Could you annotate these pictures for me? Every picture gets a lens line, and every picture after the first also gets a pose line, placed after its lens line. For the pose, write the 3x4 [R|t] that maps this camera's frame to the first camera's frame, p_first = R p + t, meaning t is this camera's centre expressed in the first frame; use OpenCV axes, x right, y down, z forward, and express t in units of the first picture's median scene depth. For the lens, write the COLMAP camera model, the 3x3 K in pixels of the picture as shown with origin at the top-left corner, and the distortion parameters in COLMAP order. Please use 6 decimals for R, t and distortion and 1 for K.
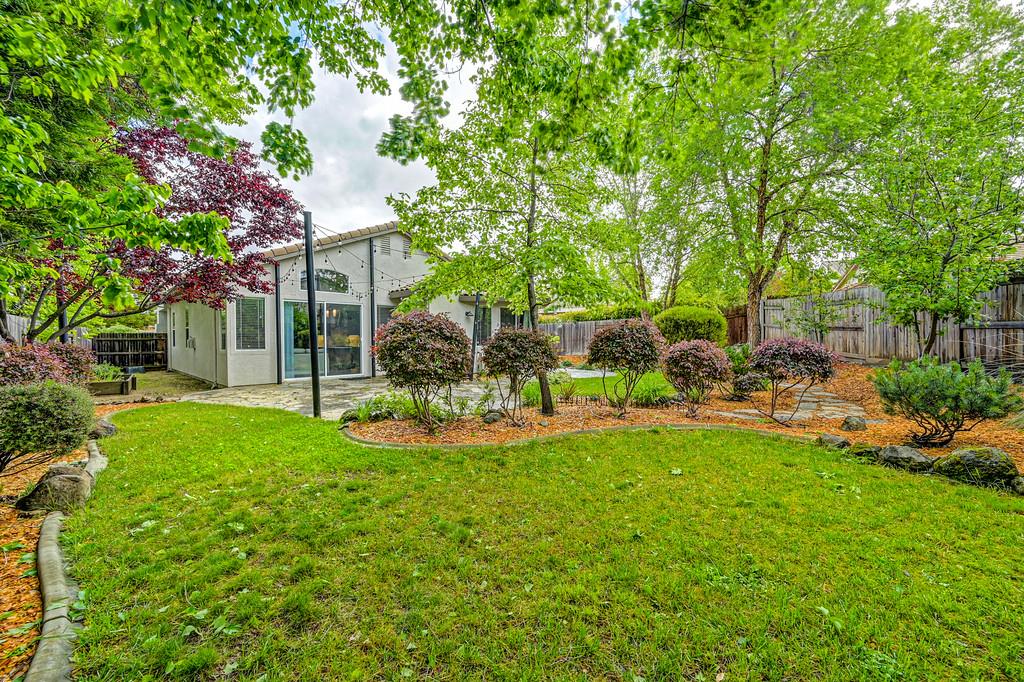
lens RADIAL K [[405.1, 0, 508.3], [0, 405.1, 341.2], [0, 0, 1]] dist [-0.000065, 0.000123]
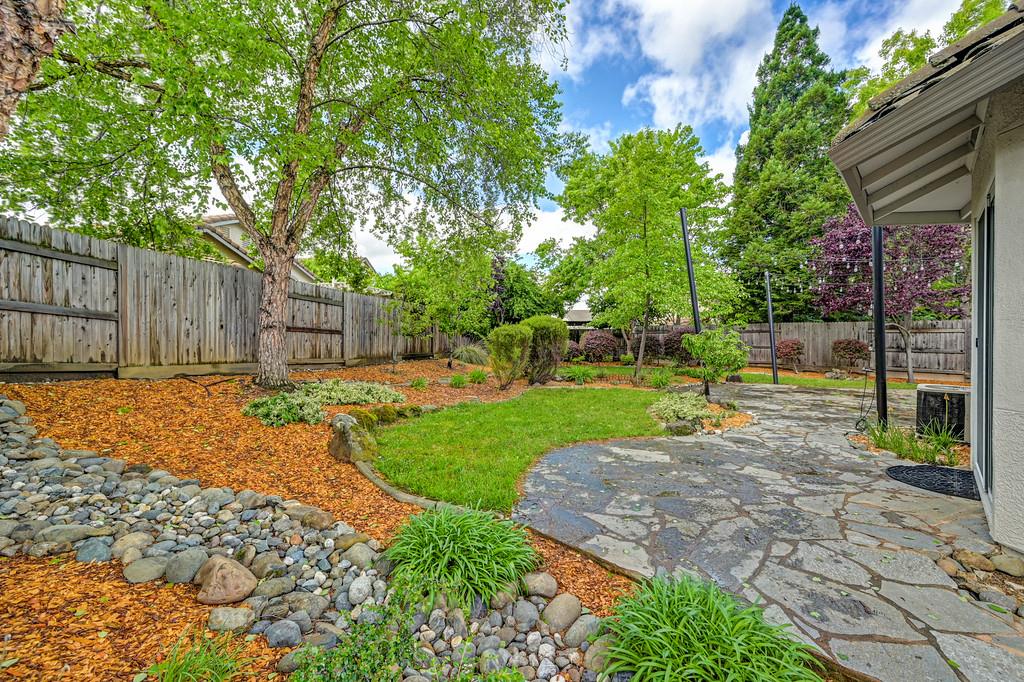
lens RADIAL K [[405.1, 0, 513.1], [0, 405.1, 337.3], [0, 0, 1]] dist [-0.000065, 0.000123]
pose [[-0.999858, 0.007638, 0.015050, 0.417843], [0.007751, 0.999942, 0.007431, -0.020547], [-0.014992, 0.007546, -0.999859, 1.855688]]
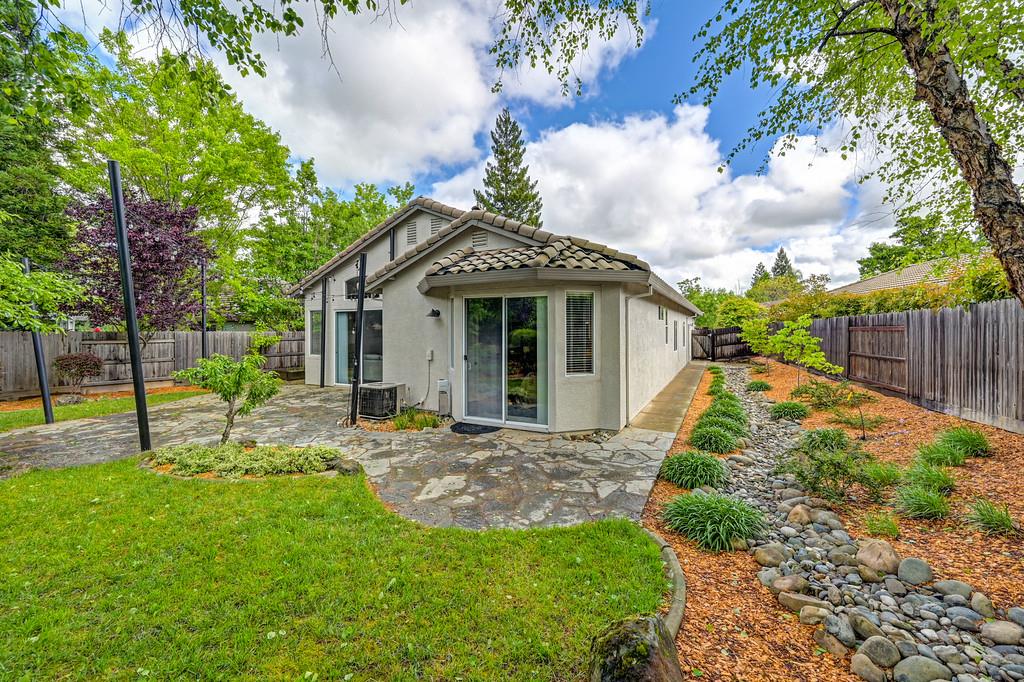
lens RADIAL K [[405.1, 0, 519.4], [0, 405.1, 331.4], [0, 0, 1]] dist [-0.000065, 0.000123]
pose [[0.312843, 0.010533, -0.949747, 0.740493], [-0.002485, 0.999944, 0.010272, -0.066266], [0.949802, -0.000853, 0.312851, 1.352650]]
